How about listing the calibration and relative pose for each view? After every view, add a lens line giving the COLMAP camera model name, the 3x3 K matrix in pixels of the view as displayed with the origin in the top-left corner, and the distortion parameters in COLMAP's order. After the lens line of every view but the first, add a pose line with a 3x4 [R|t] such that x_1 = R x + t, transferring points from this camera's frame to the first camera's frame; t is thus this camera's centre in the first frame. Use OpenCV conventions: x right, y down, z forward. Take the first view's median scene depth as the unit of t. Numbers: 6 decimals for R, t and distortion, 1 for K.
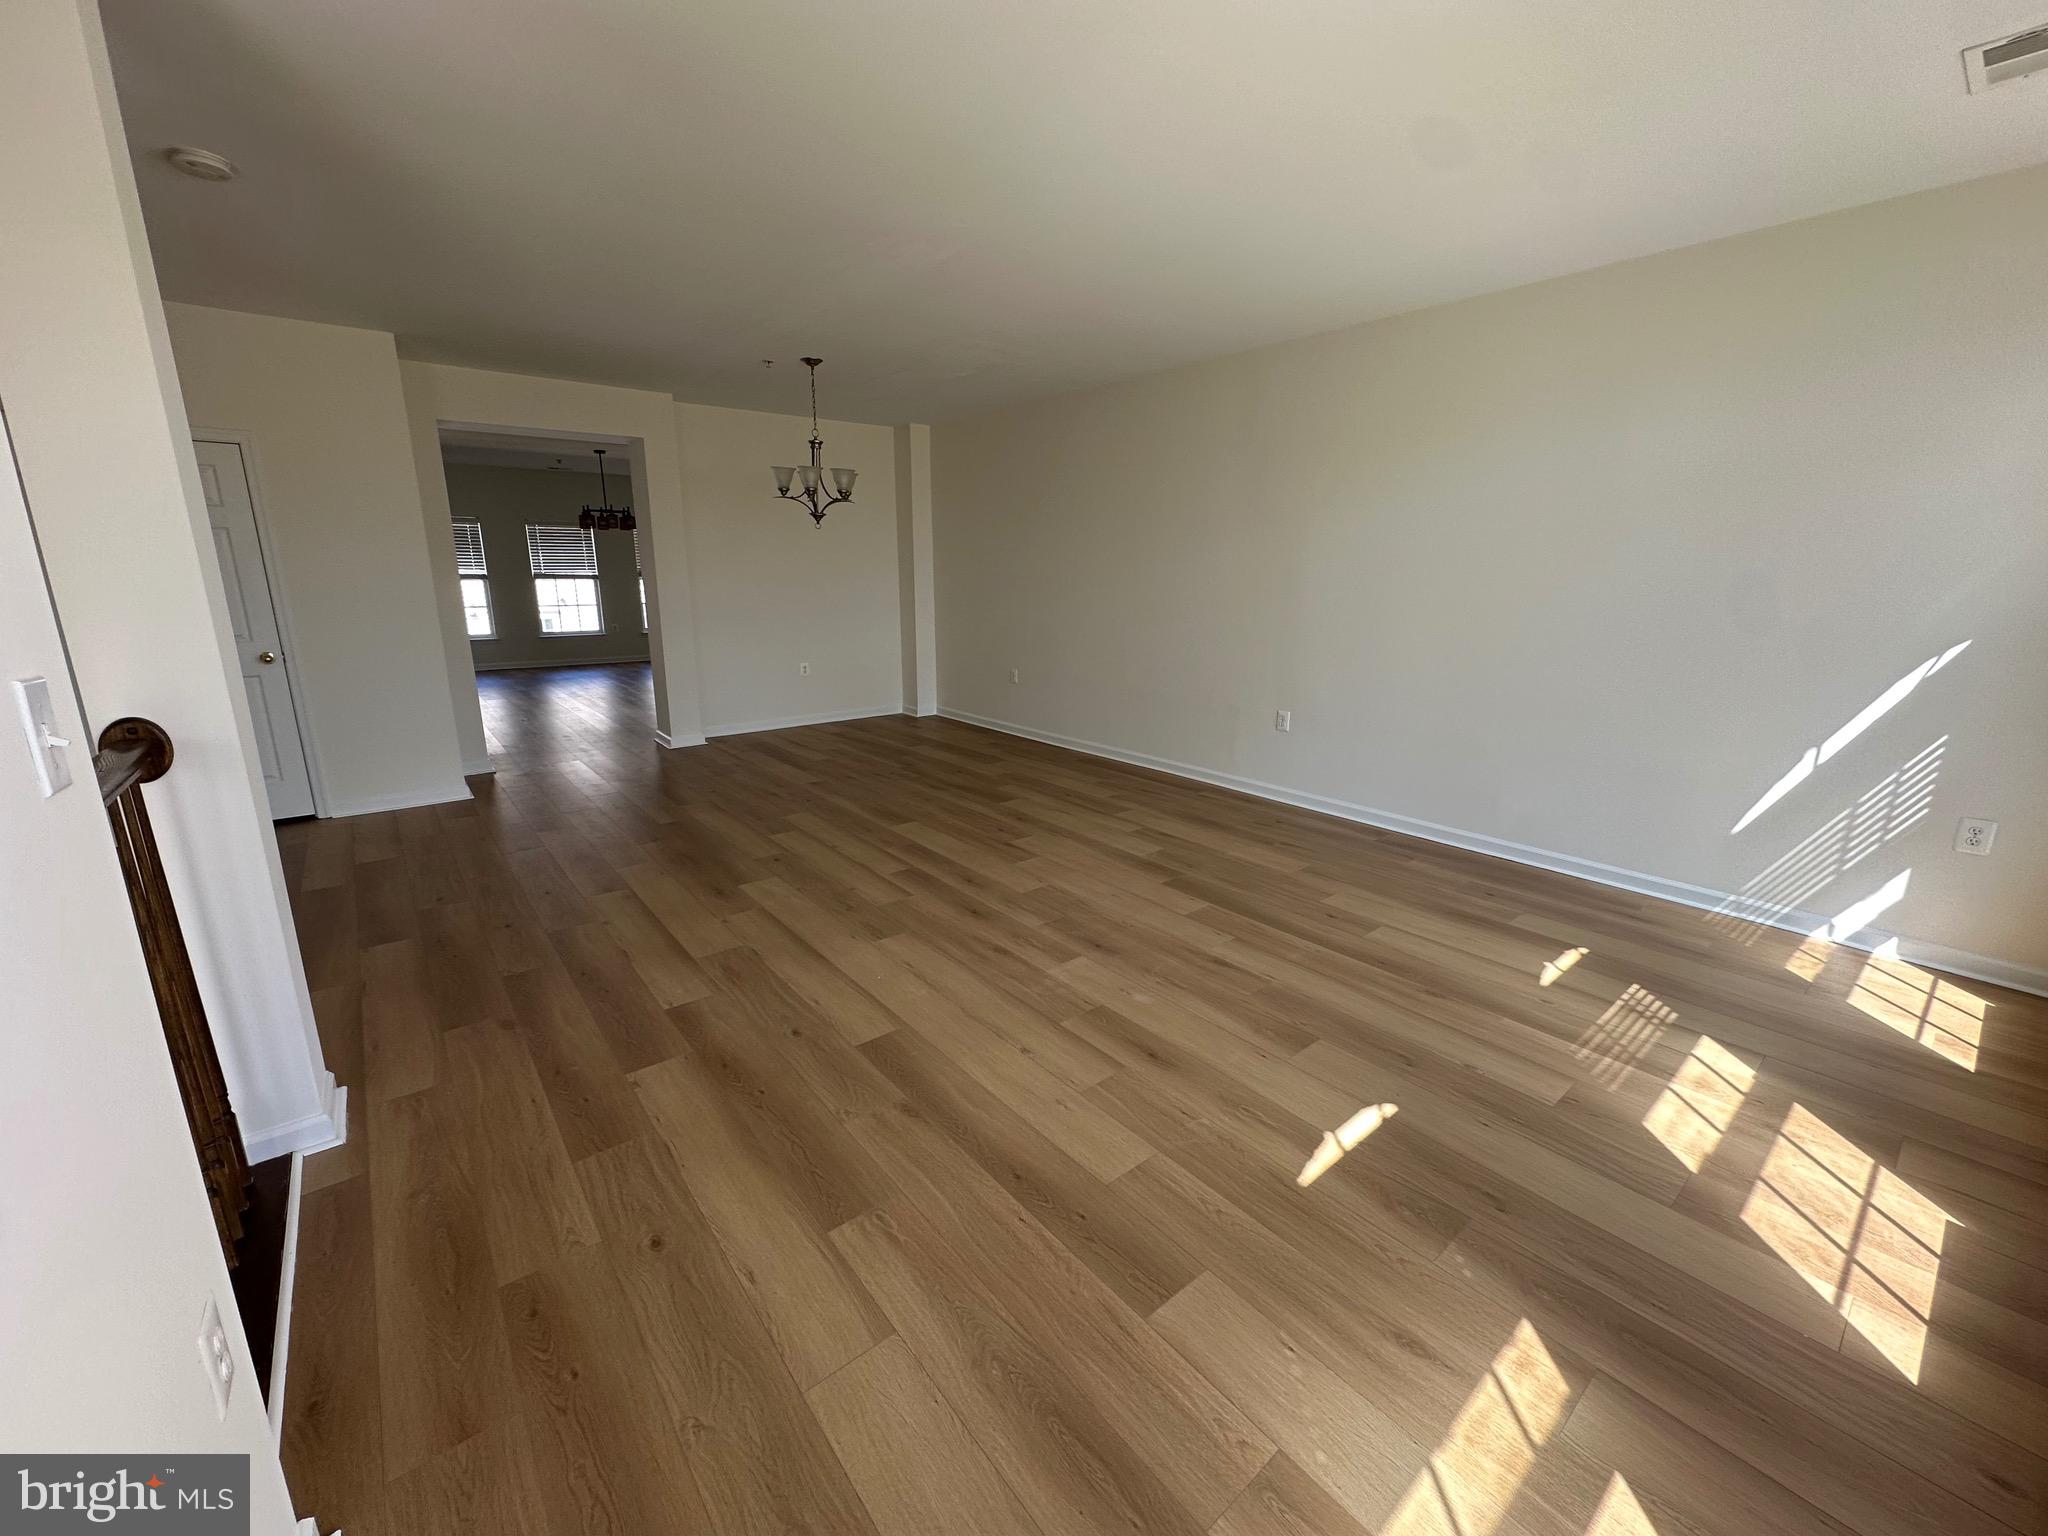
lens RADIAL K [[818.9, 0, 1028.5], [0, 818.9, 765.1], [0, 0, 1]] dist [0.003659, -0.000143]
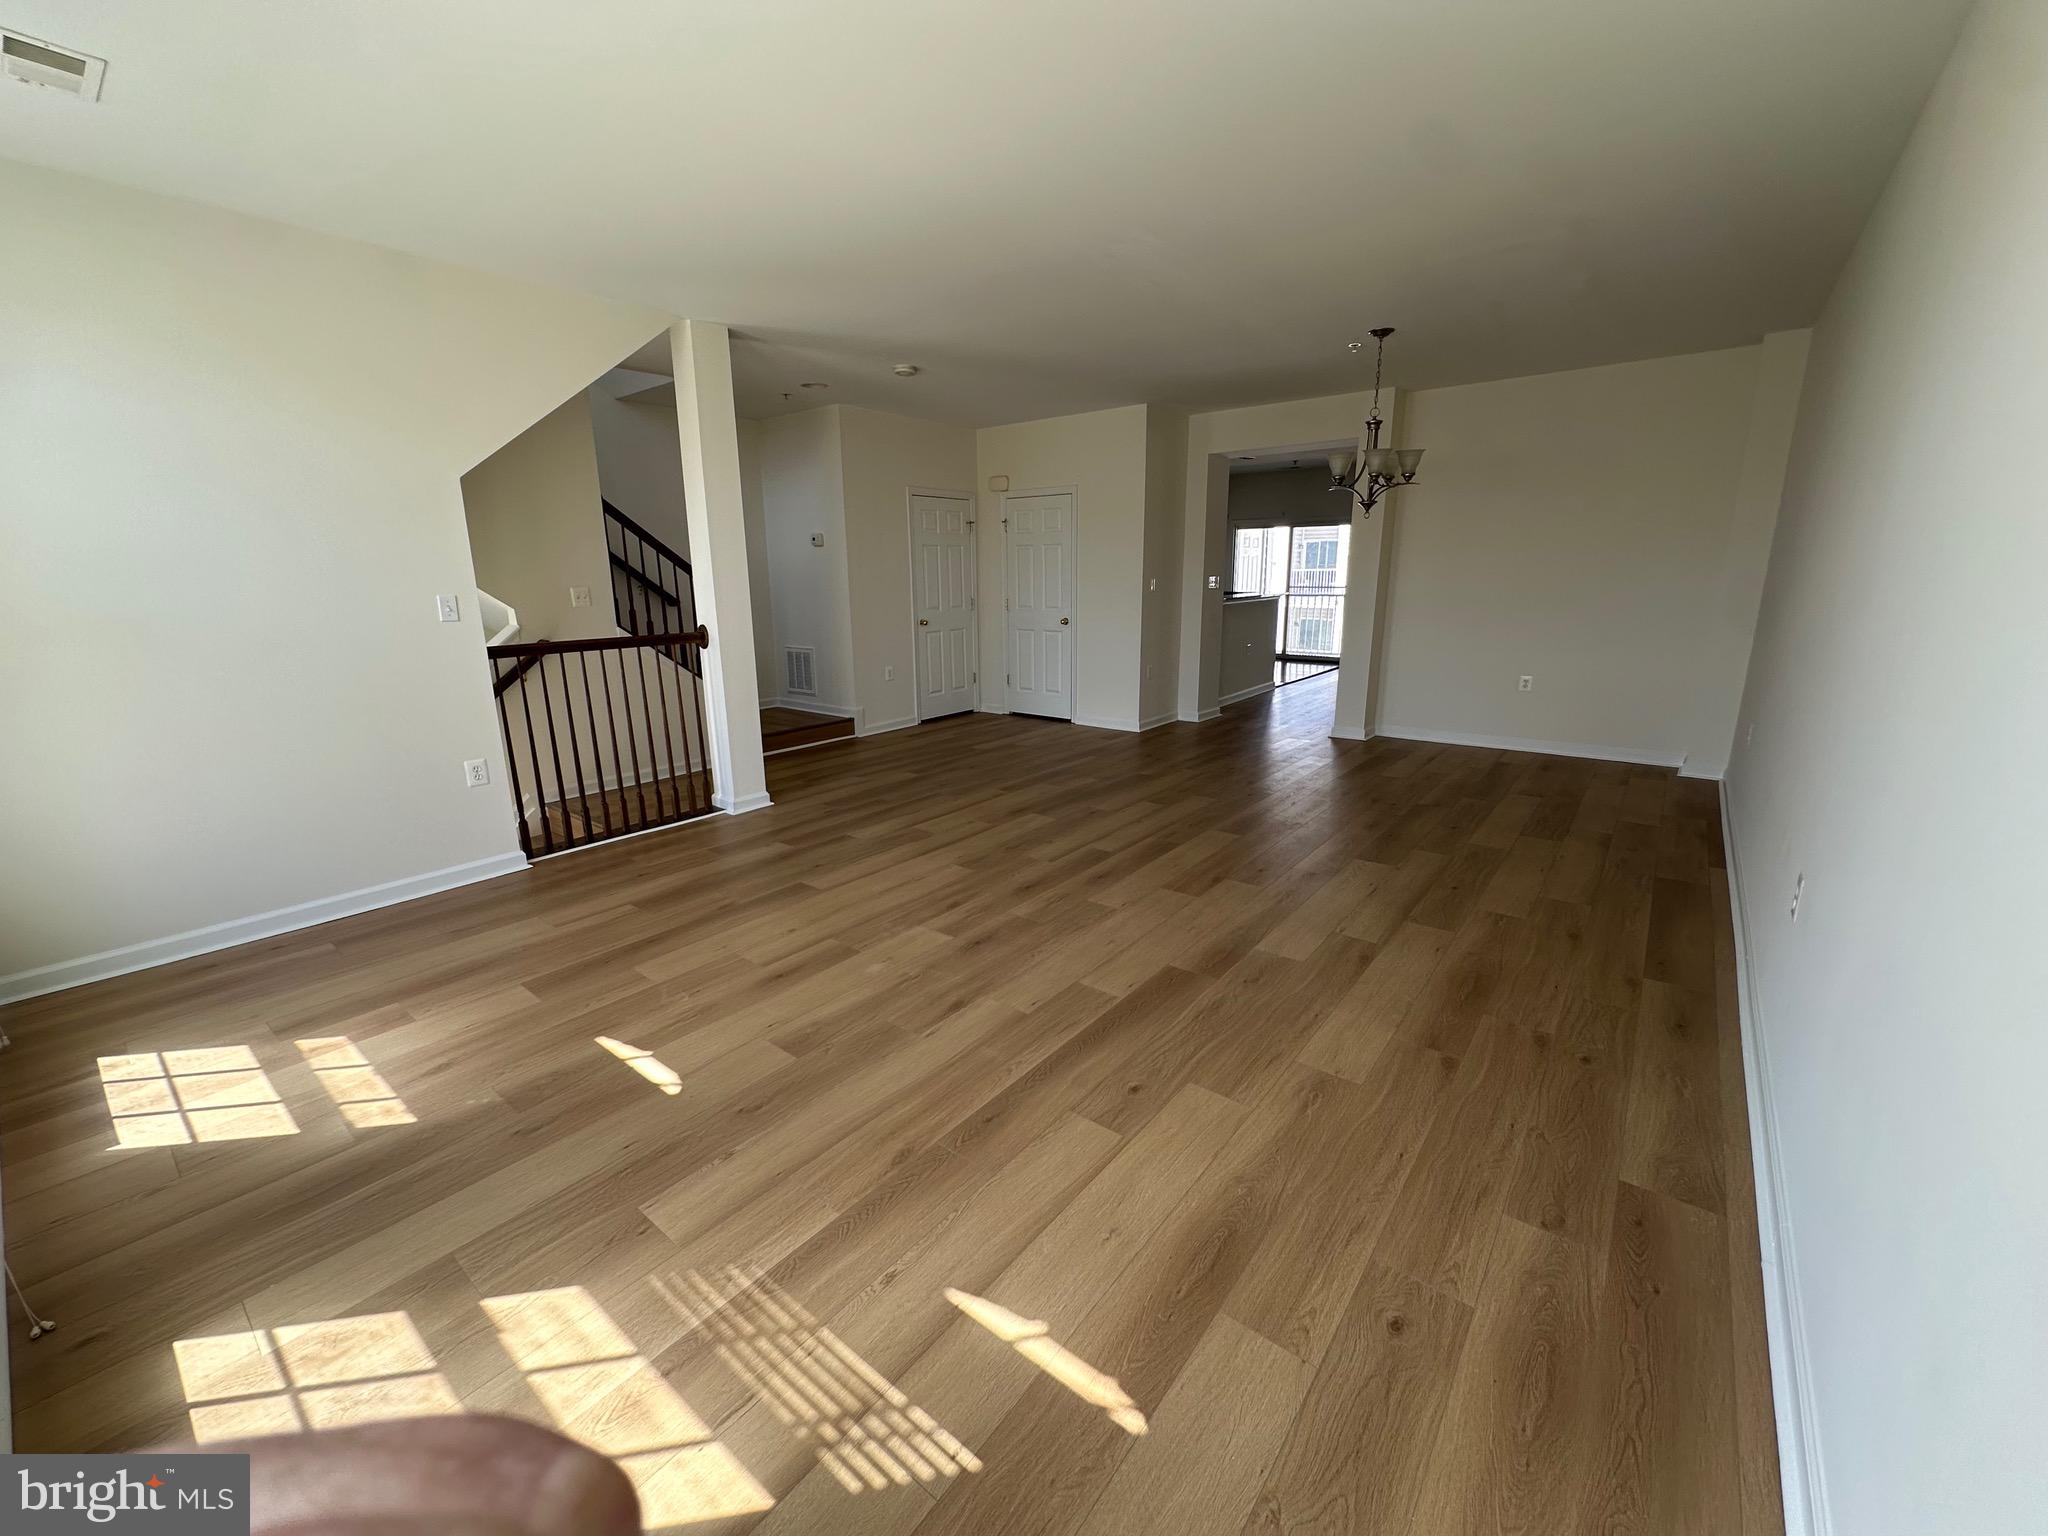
lens RADIAL K [[818.9, 0, 1033.0], [0, 818.9, 775.8], [0, 0, 1]] dist [0.003659, -0.000143]
pose [[0.206510, 0.233270, -0.950231, 1.107507], [-0.215521, 0.958157, 0.188377, -0.196332], [0.954413, 0.165893, 0.248144, 0.864508]]
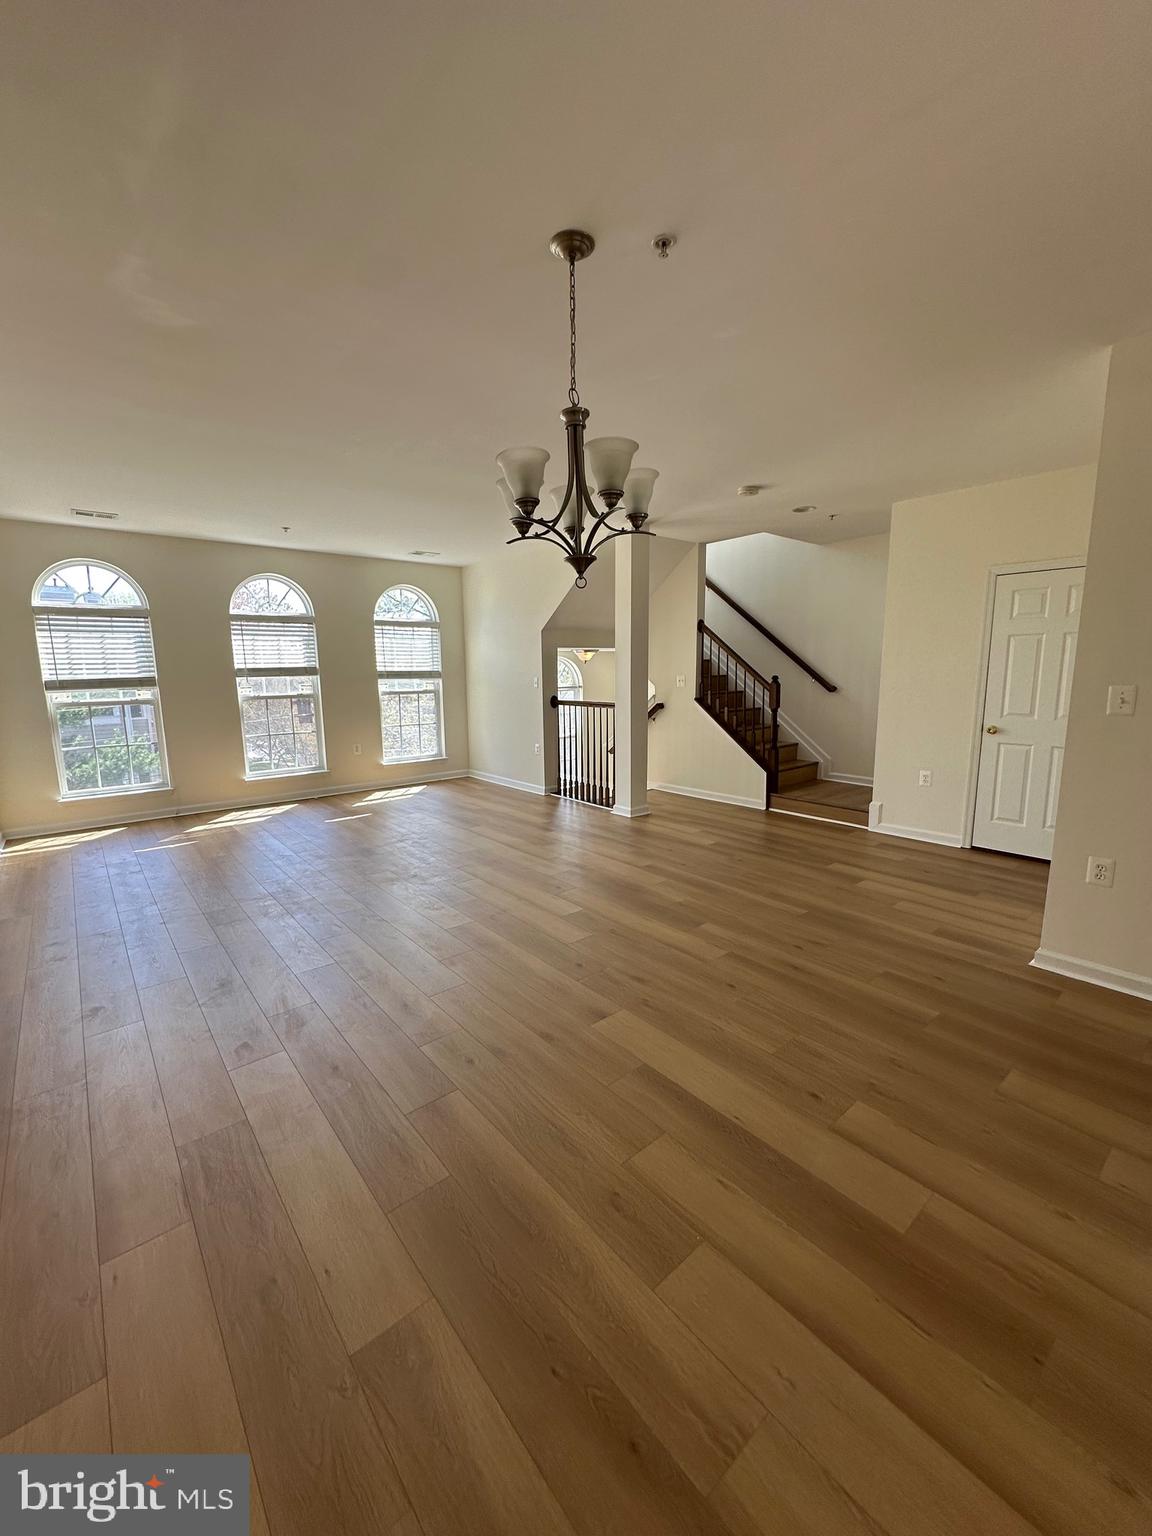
lens RADIAL K [[614.2, 0, 575.0], [0, 614.2, 764.7], [0, 0, 1]] dist [0.003659, -0.000143]
pose [[-0.999956, 0.000495, -0.009408, -0.454206], [-0.003099, 0.925723, 0.378189, -0.604783], [0.008896, 0.378202, -0.925680, 2.563830]]
